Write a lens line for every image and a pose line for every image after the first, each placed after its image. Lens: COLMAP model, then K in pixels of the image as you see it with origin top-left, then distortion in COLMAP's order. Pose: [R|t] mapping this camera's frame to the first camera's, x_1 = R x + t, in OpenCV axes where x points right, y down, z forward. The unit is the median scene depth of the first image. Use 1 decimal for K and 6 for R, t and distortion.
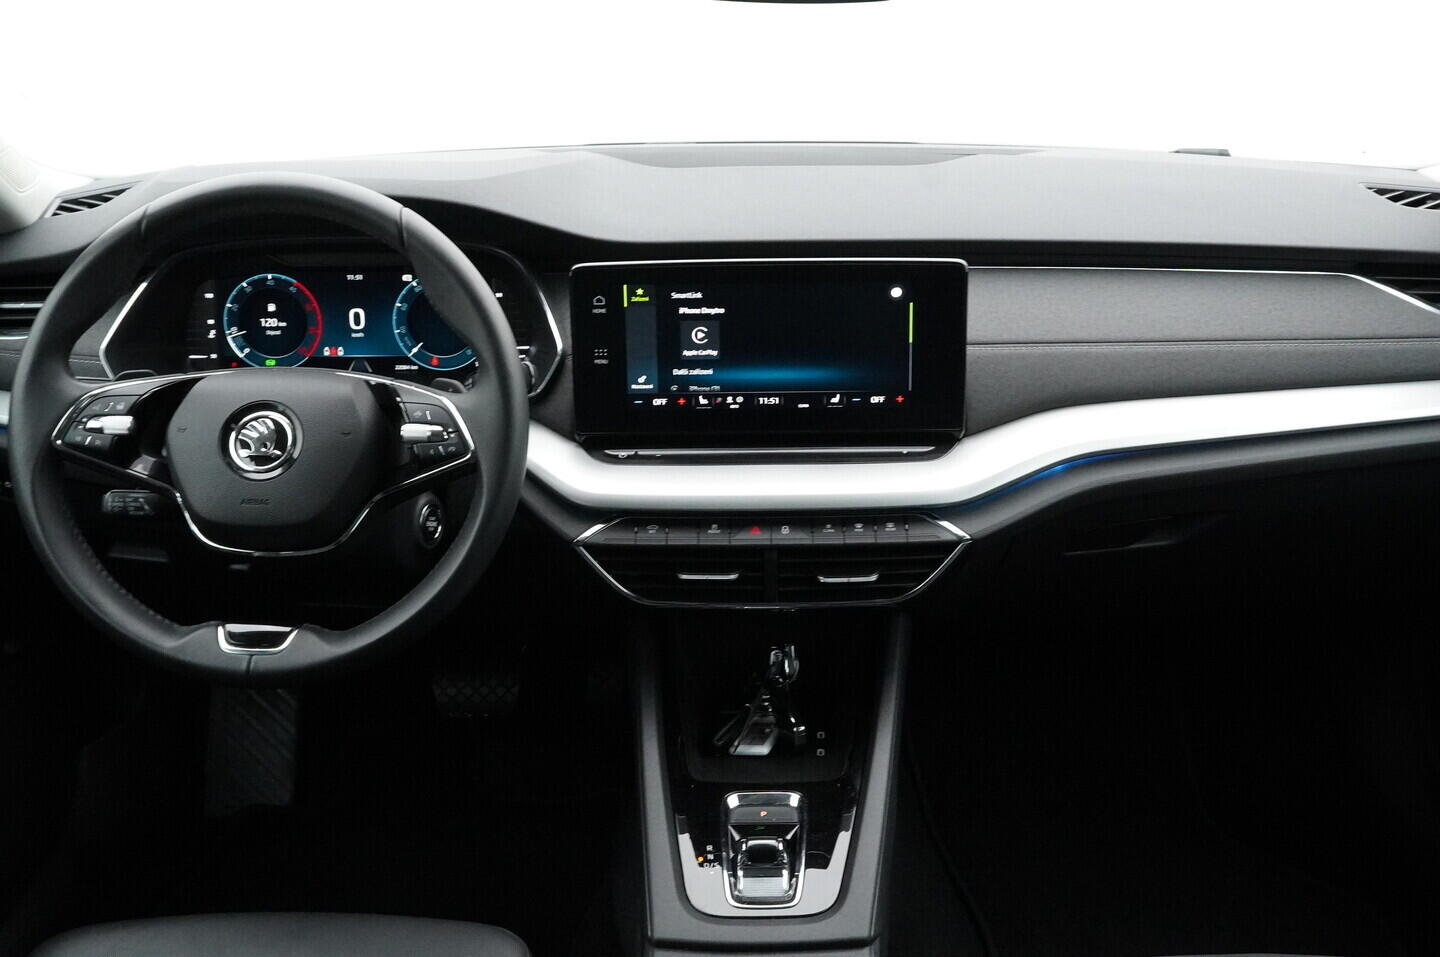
lens RADIAL K [[1548.7, 0, 723.2], [0, 1548.7, 468.2], [0, 0, 1]] dist [0.008090, 0.000000]
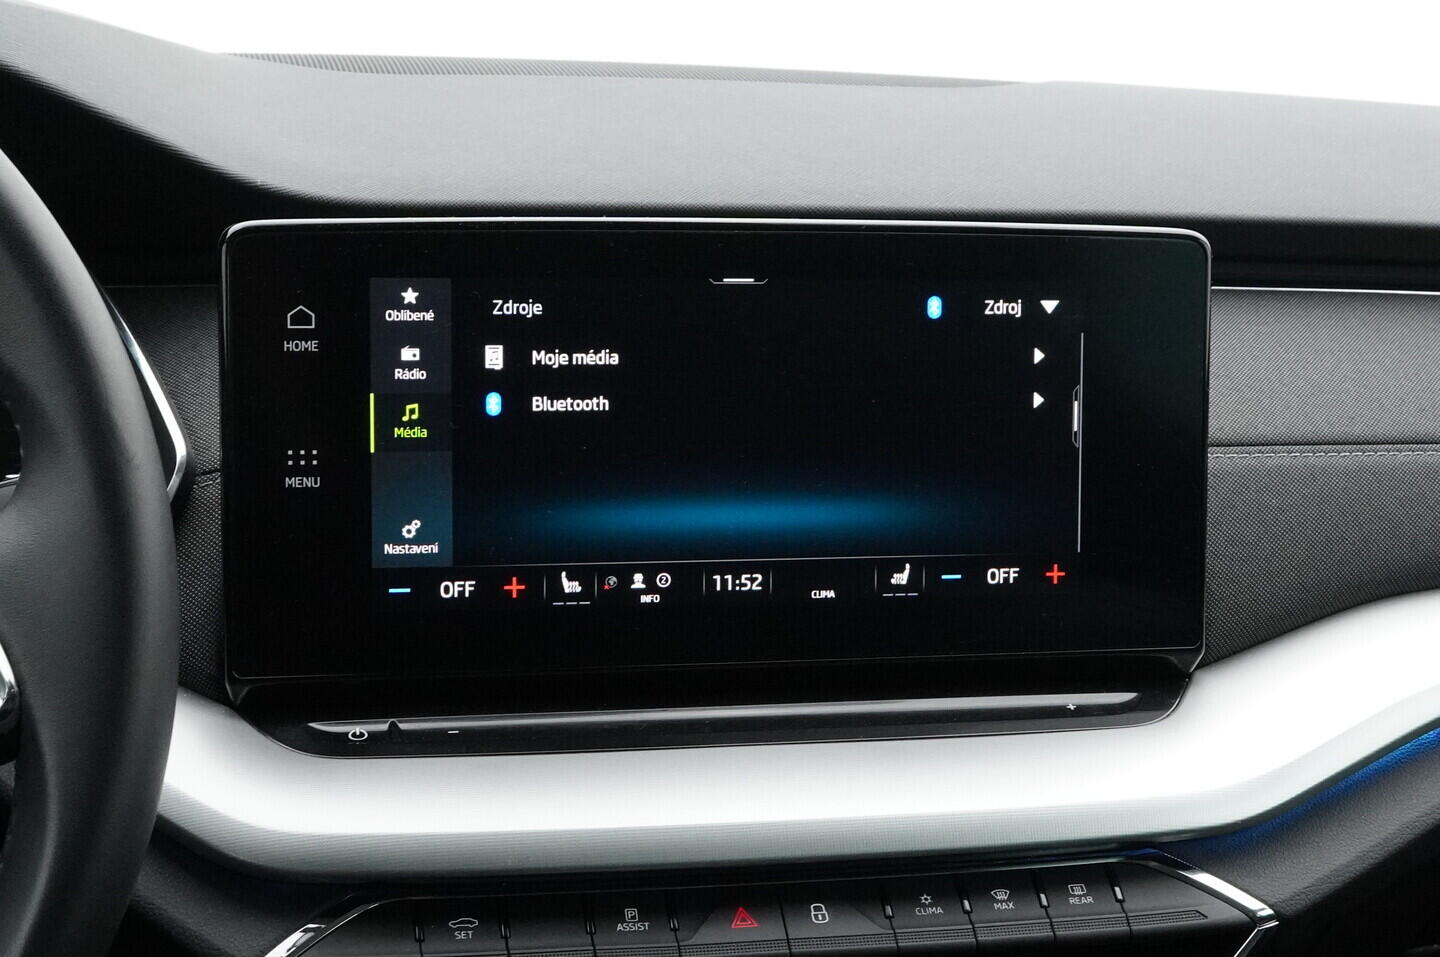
lens RADIAL K [[2428.6, 0, 716.3], [0, 2428.6, 477.4], [0, 0, 1]] dist [-0.022224, 0.000000]
pose [[0.971118, -0.000948, 0.238600, -0.122017], [0.040712, 0.985986, -0.161784, 0.029029], [-0.235103, 0.166825, 0.957547, 0.416595]]
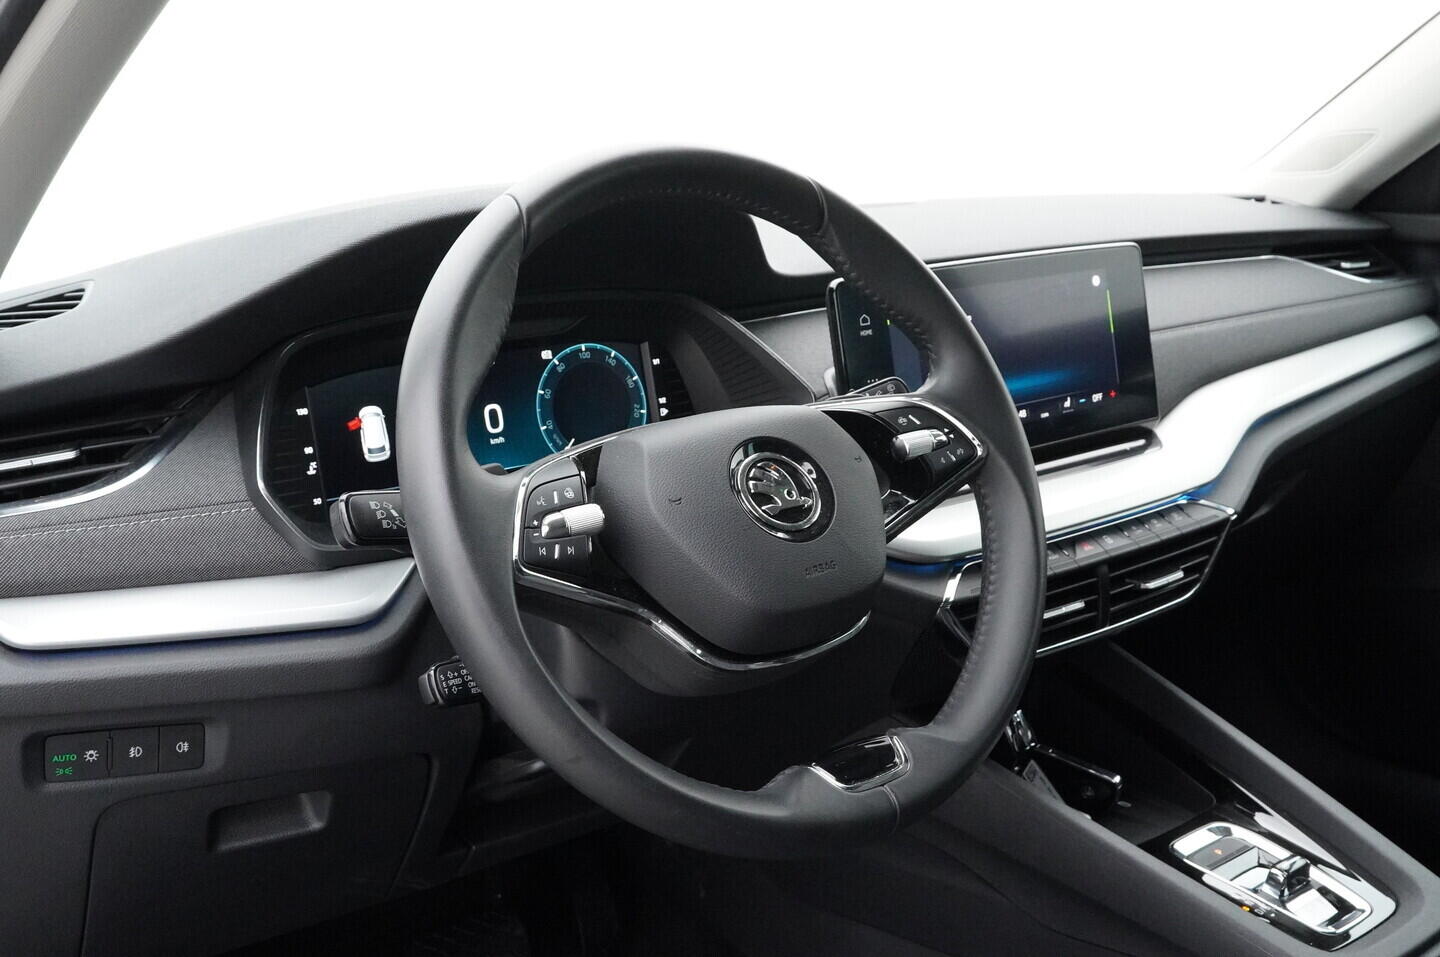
lens RADIAL K [[1537.0, 0, 725.2], [0, 1537.0, 477.7], [0, 0, 1]] dist [0.006410, 0.000000]
pose [[0.780488, -0.155439, 0.605538, -0.645806], [0.269910, 0.957455, -0.102117, 0.035973], [-0.563903, 0.243142, 0.789237, 0.411097]]
